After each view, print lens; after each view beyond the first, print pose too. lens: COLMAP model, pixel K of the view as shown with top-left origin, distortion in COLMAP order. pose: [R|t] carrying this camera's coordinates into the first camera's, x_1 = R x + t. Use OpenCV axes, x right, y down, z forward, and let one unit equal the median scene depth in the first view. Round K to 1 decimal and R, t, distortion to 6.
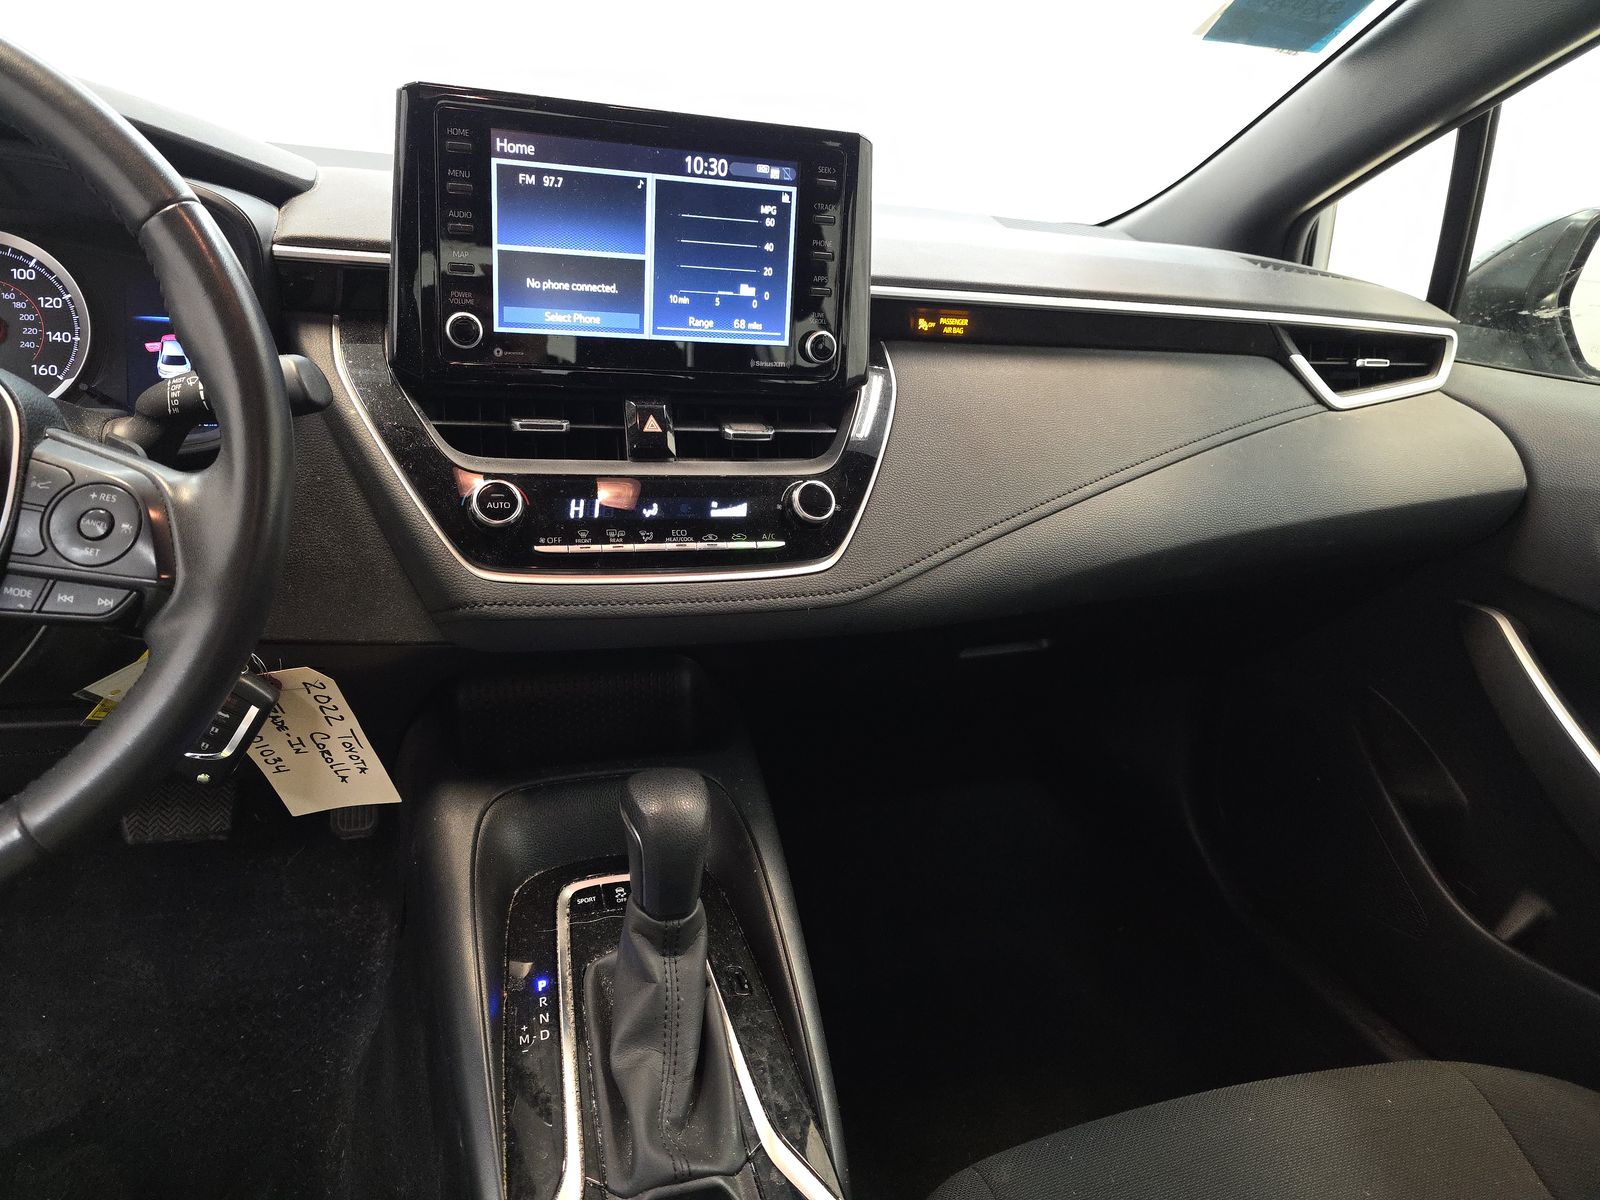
lens RADIAL K [[1070.5, 0, 786.2], [0, 1070.5, 602.1], [0, 0, 1]] dist [0.051991, -0.050942]
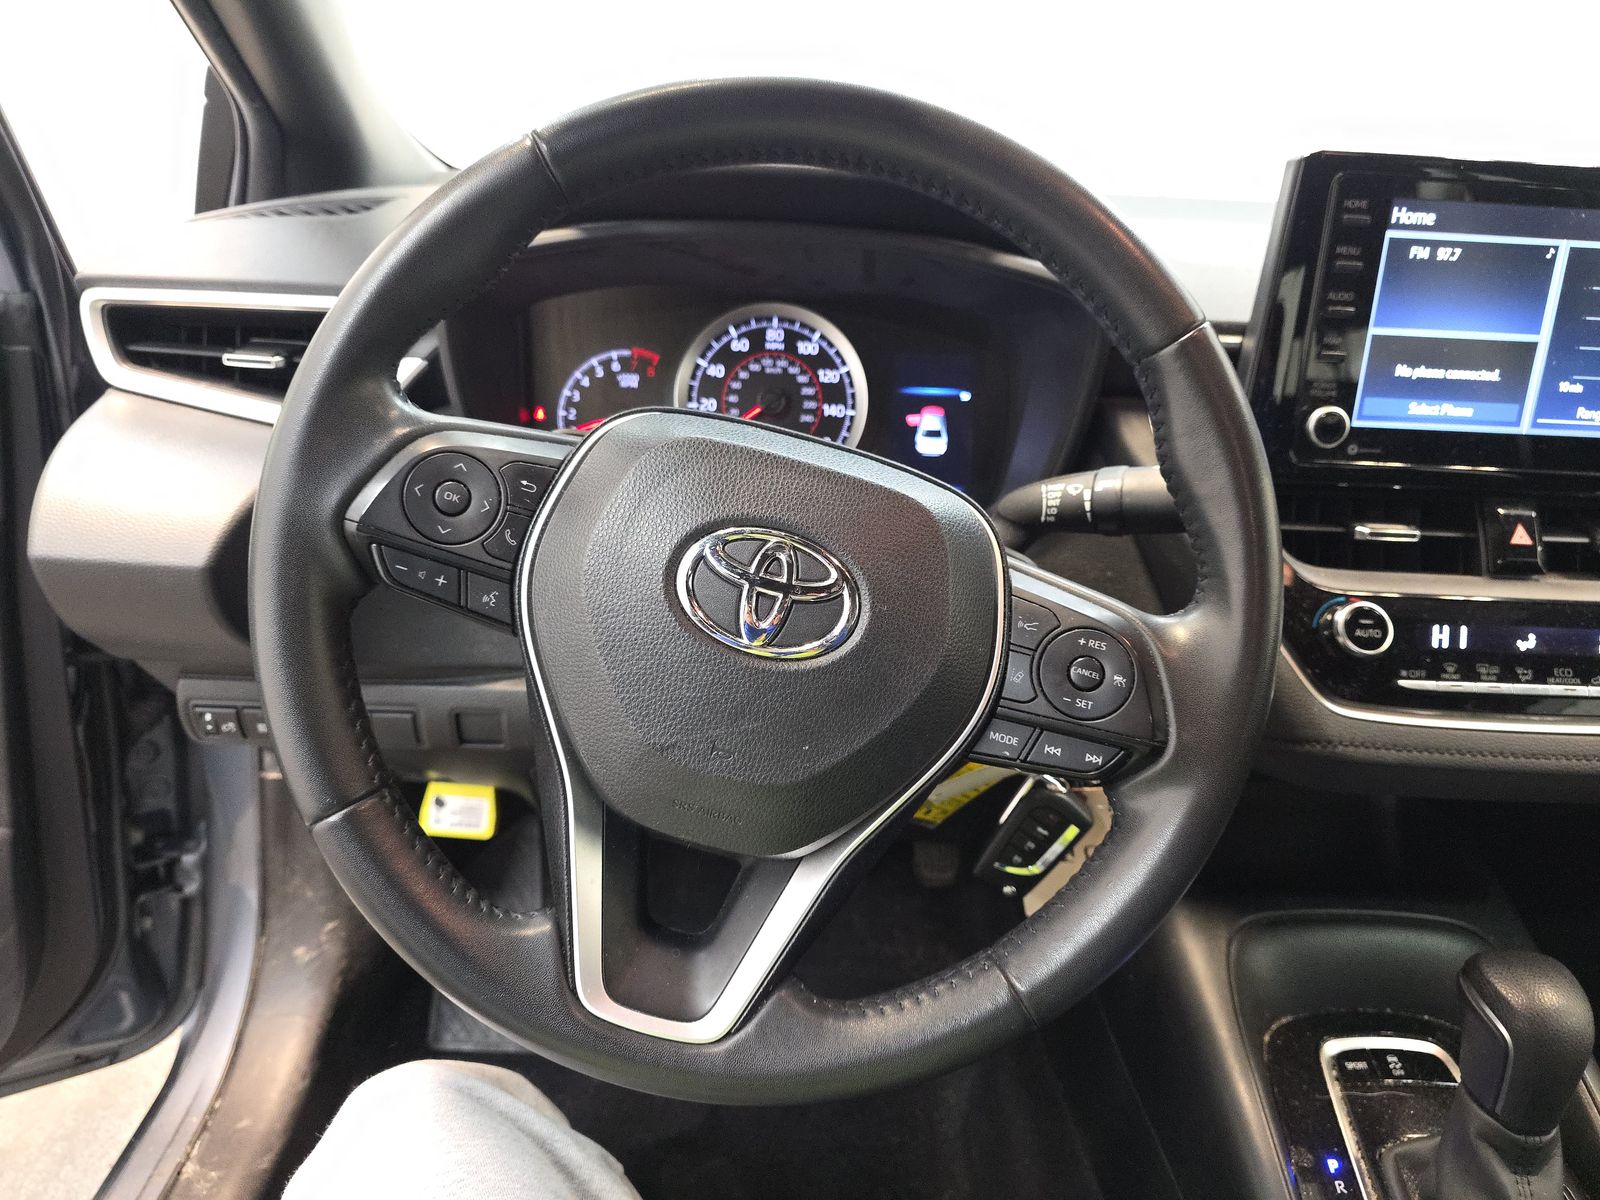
lens RADIAL K [[1070.5, 0, 786.2], [0, 1070.5, 602.1], [0, 0, 1]] dist [0.051991, -0.050942]
pose [[0.957377, 0.080530, -0.277388, -0.456099], [-0.073975, 0.996679, 0.034034, -0.105024], [0.279207, -0.012064, 0.960155, 0.025922]]
